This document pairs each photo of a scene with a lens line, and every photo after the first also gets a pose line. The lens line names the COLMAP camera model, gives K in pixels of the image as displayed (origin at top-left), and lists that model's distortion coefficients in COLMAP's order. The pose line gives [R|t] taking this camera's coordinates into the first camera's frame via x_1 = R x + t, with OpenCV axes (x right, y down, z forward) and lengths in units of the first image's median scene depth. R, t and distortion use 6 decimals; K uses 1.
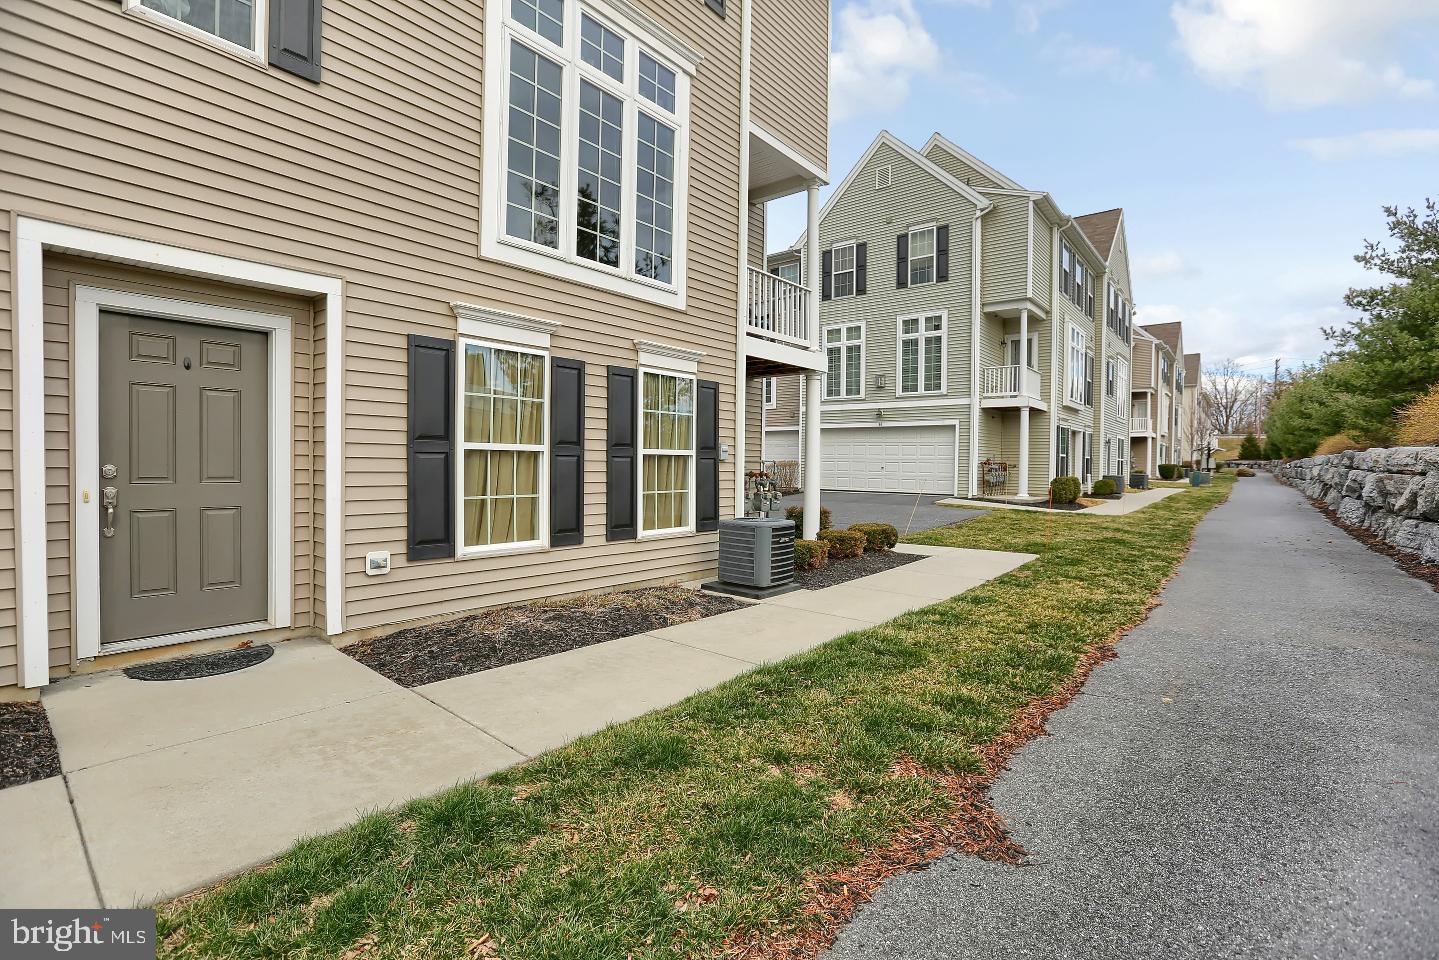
lens RADIAL K [[644.9, 0, 719.5], [0, 644.9, 480.0], [0, 0, 1]] dist [-0.010869, -0.000097]
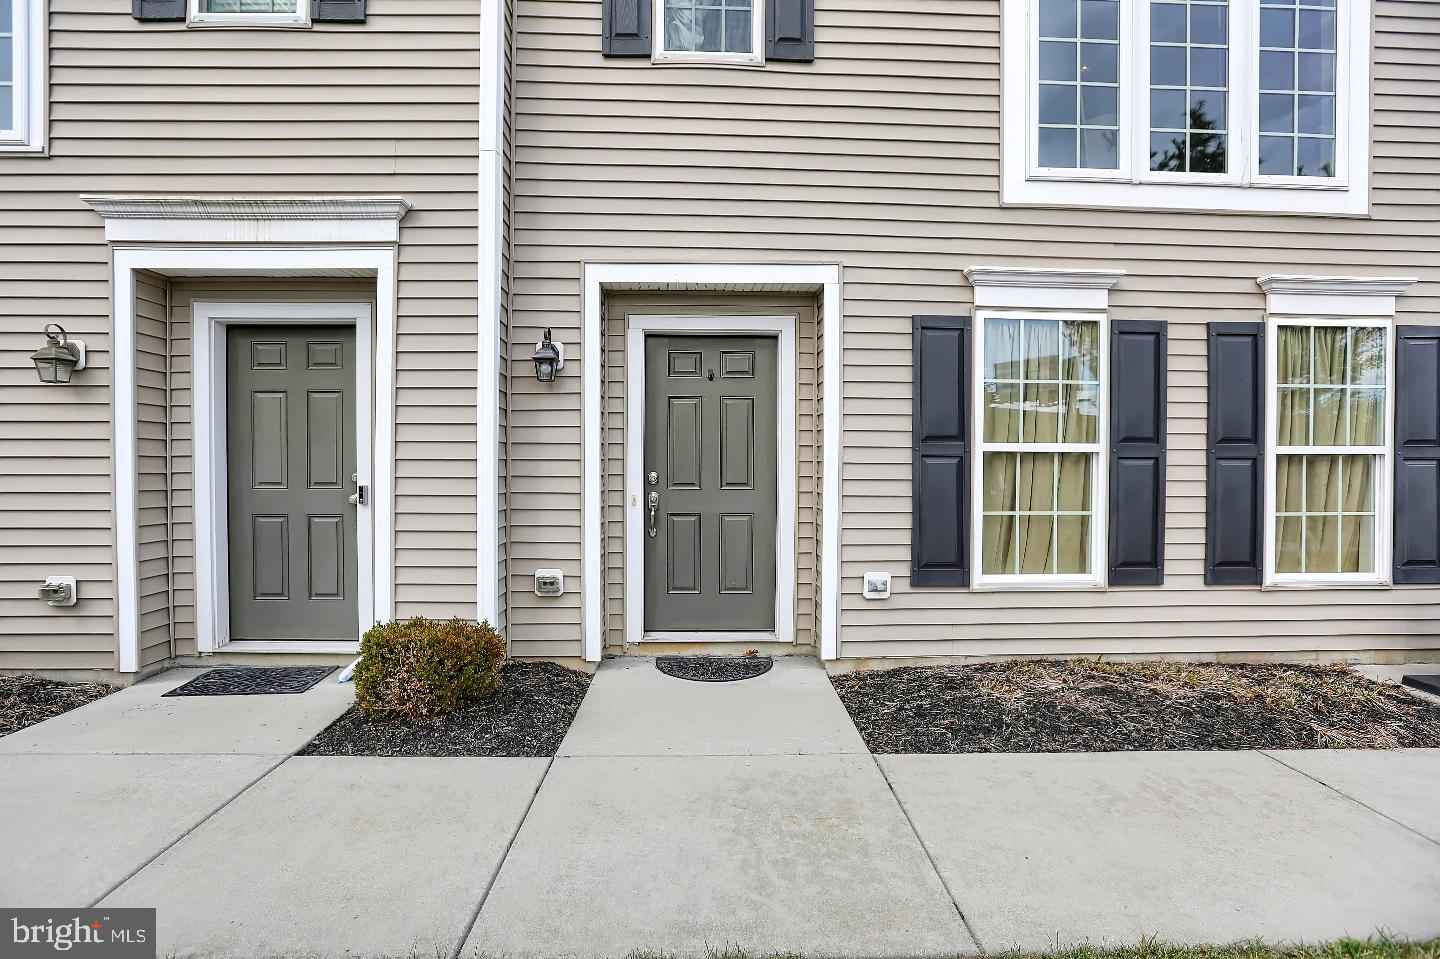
lens RADIAL K [[671.0, 0, 720.0], [0, 671.0, 479.5], [0, 0, 1]] dist [-0.048074, 0.018157]
pose [[0.664462, 0.003185, -0.747315, -0.000213], [-0.013922, 0.999870, -0.008117, -0.002478], [0.747192, 0.015797, 0.664420, 0.223829]]
